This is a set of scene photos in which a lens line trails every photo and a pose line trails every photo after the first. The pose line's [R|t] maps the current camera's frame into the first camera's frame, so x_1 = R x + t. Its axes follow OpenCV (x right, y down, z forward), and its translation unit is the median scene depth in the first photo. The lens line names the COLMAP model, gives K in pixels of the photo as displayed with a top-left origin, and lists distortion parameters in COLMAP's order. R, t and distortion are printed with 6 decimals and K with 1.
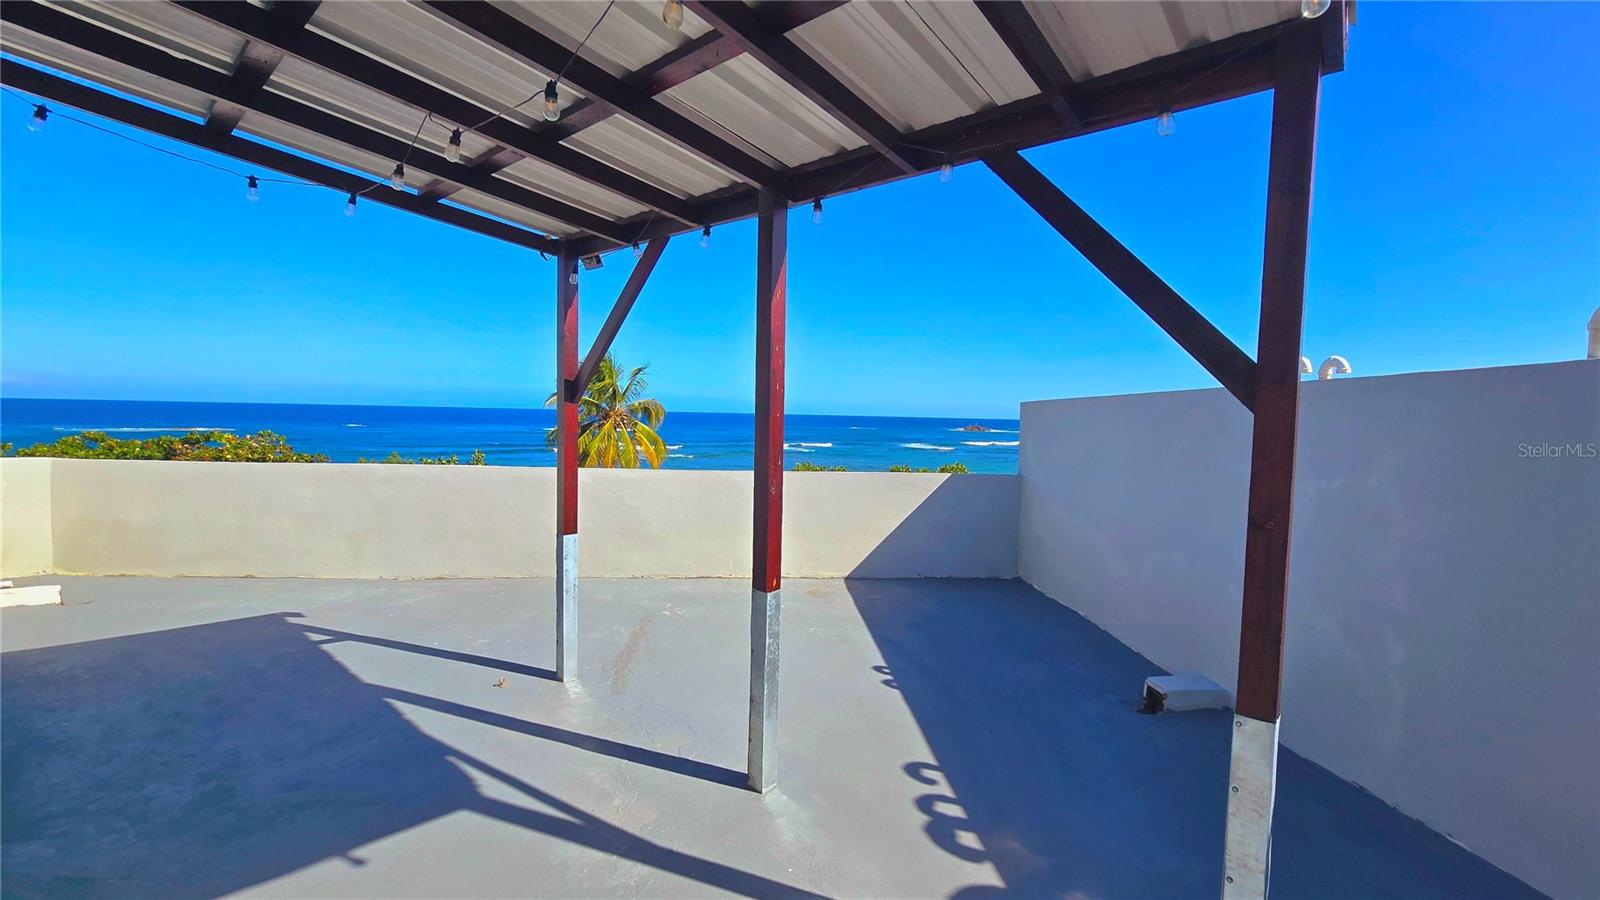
lens RADIAL K [[660.2, 0, 800.0], [0, 660.2, 450.0], [0, 0, 1]] dist [-0.000040, 0.000080]
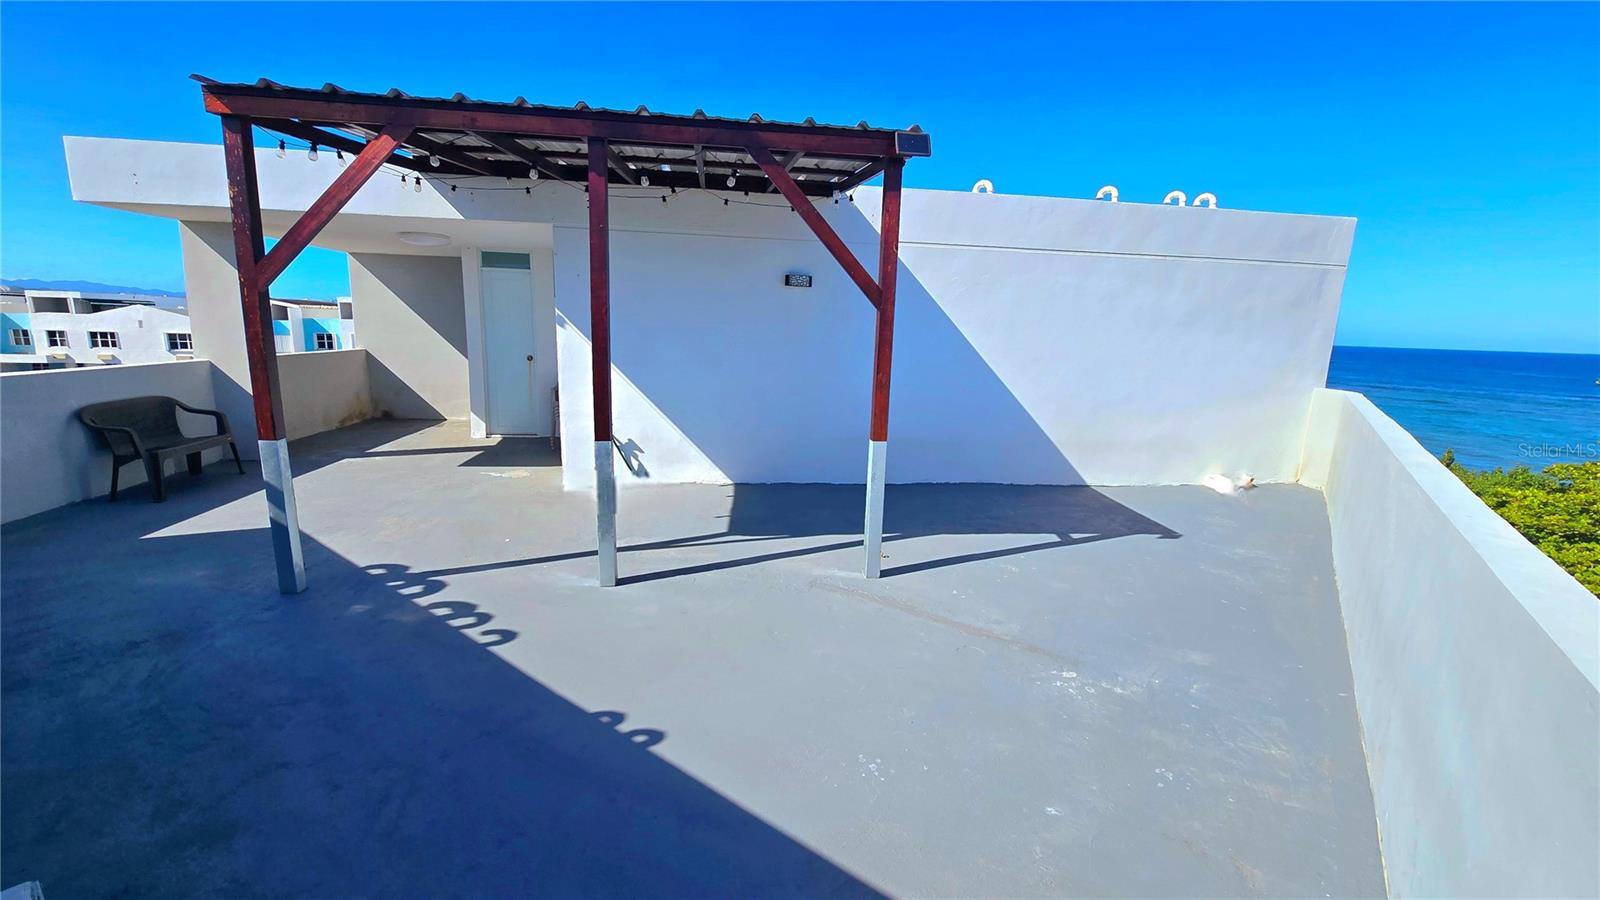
lens RADIAL K [[660.2, 0, 800.0], [0, 660.2, 450.0], [0, 0, 1]] dist [-0.000040, 0.000080]
pose [[-0.670490, 0.090294, -0.736404, 0.500724], [-0.087342, 0.976058, 0.199203, -0.054018], [0.736760, 0.197883, -0.646551, 1.611382]]
